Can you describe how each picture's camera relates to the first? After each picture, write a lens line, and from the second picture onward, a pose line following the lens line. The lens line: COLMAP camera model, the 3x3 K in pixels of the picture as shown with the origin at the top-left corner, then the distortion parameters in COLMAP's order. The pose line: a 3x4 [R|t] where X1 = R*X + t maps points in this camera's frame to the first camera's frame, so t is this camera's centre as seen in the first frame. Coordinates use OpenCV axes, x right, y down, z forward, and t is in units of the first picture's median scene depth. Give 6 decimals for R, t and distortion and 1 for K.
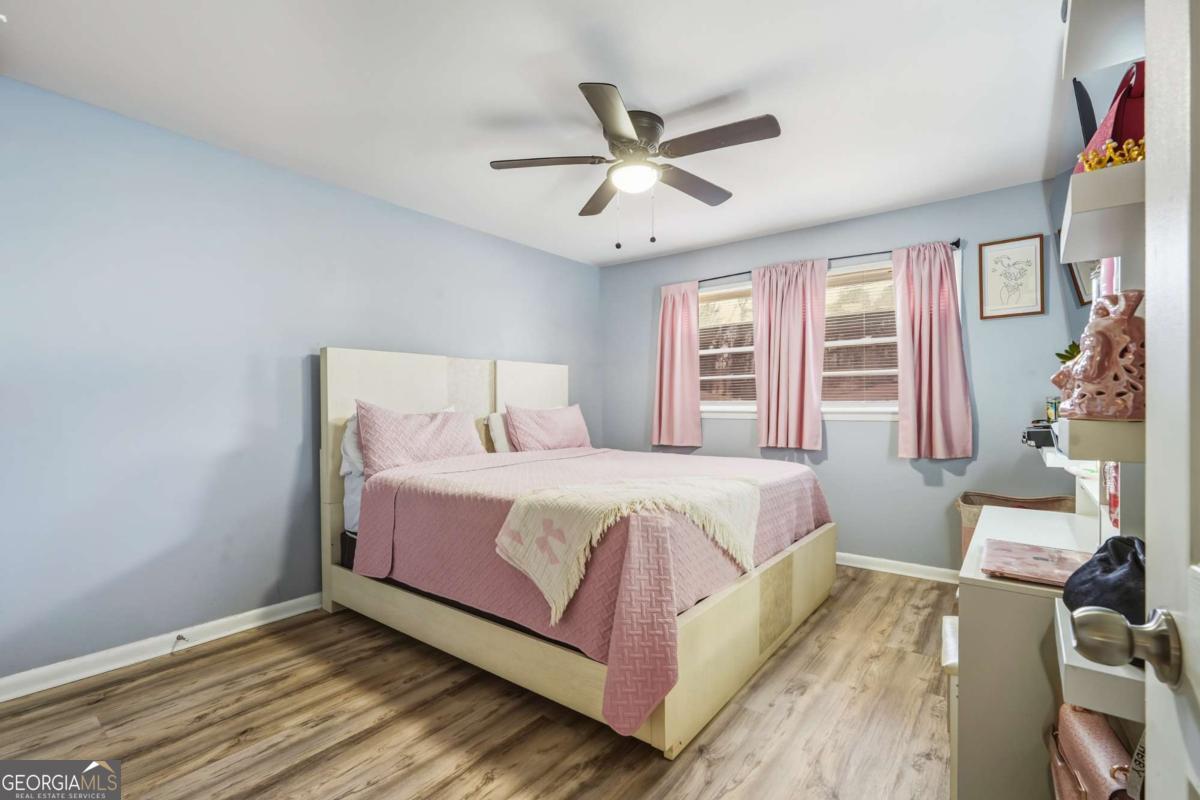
lens RADIAL K [[547.9, 0, 602.1], [0, 547.9, 403.6], [0, 0, 1]] dist [-0.015945, 0.000913]
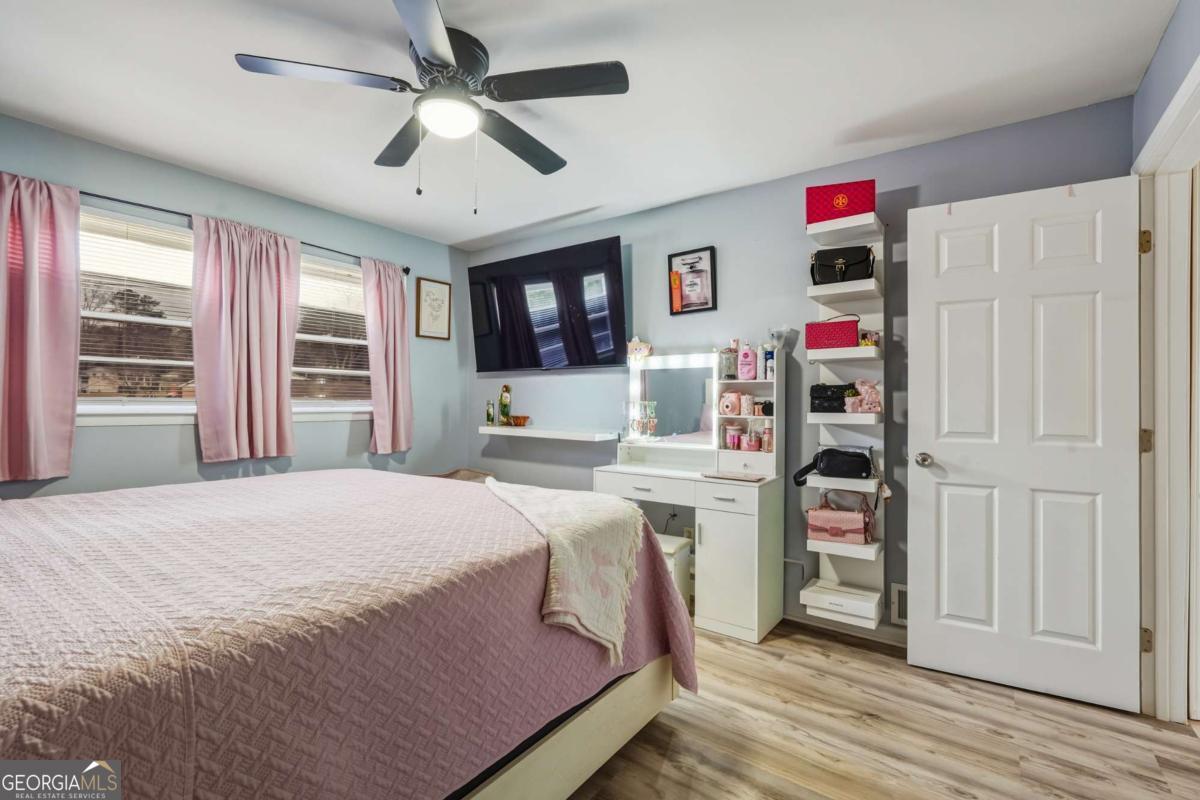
lens RADIAL K [[532.1, 0, 600.2], [0, 532.1, 396.6], [0, 0, 1]] dist [-0.009344, 0.001356]
pose [[-0.033283, 0.016299, 0.999313, -0.506412], [-0.006299, 0.999844, -0.016517, 0.000602], [-0.999426, -0.006845, -0.033175, 0.580952]]
